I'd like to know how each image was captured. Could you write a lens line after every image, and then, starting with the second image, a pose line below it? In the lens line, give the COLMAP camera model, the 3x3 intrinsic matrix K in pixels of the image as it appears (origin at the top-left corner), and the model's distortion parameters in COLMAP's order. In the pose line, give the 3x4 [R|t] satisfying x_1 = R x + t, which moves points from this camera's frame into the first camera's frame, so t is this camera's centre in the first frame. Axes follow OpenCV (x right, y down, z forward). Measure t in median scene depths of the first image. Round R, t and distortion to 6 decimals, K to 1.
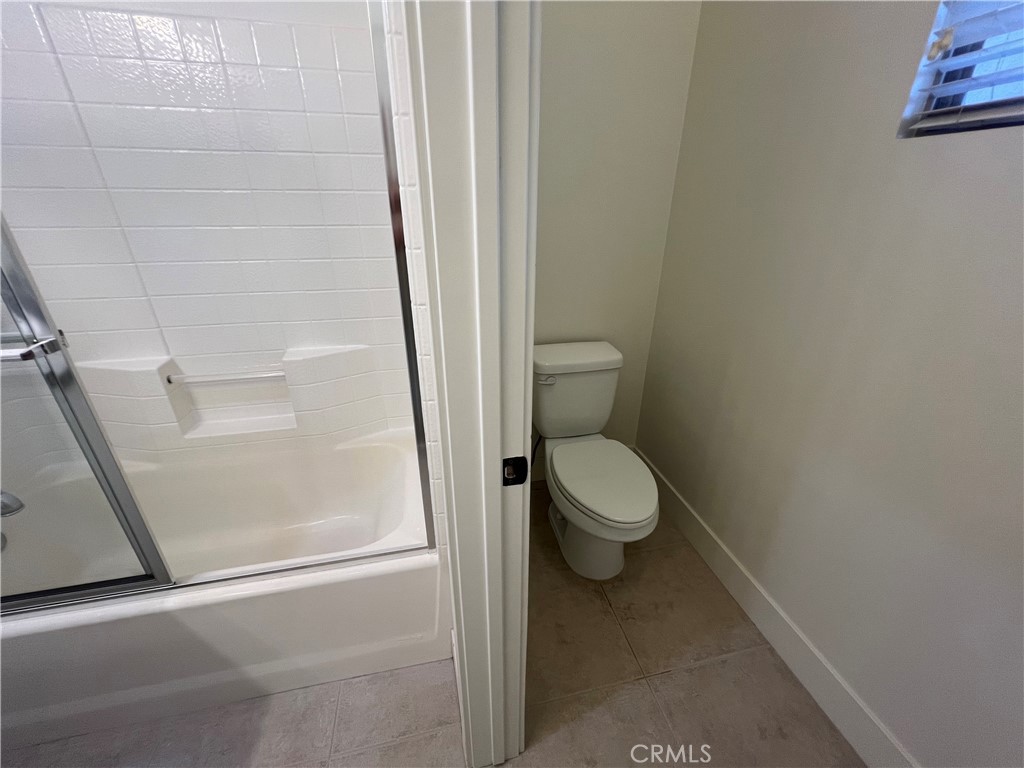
lens RADIAL K [[409.6, 0, 512.4], [0, 409.6, 384.8], [0, 0, 1]] dist [-0.001581, 0.000421]
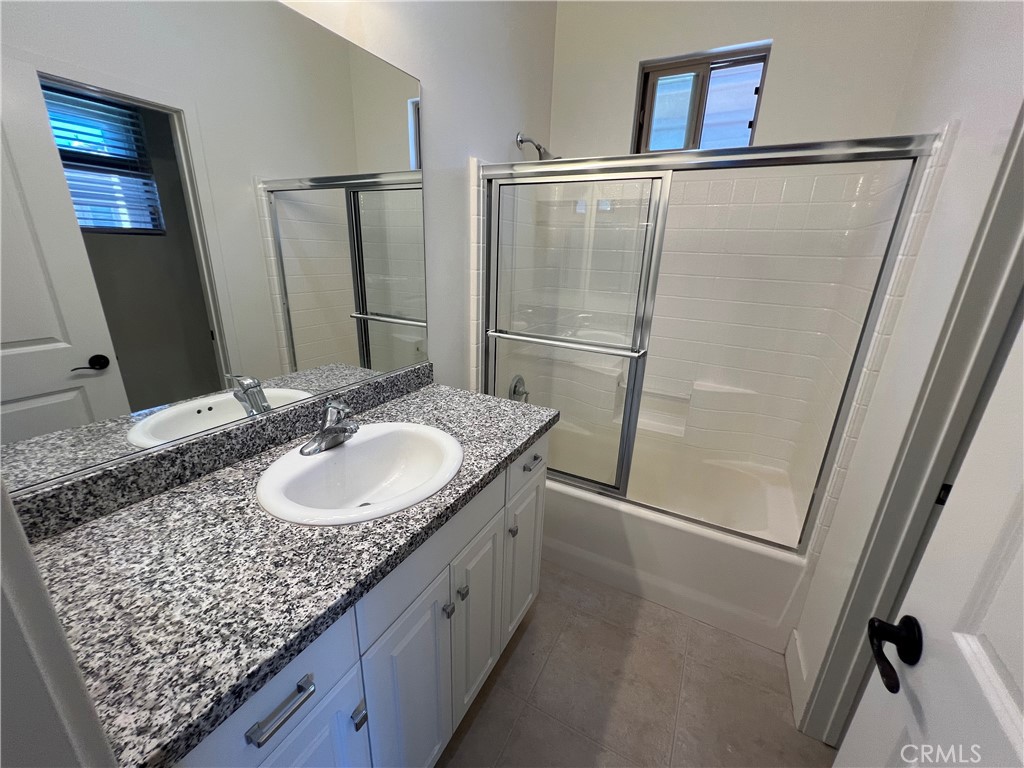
lens RADIAL K [[409.6, 0, 511.2], [0, 409.6, 386.2], [0, 0, 1]] dist [-0.001581, 0.000421]
pose [[0.758837, 0.218100, -0.613676, -0.218439], [-0.291974, 0.956191, -0.021210, 0.197280], [0.582166, 0.195272, 0.789273, -0.662101]]
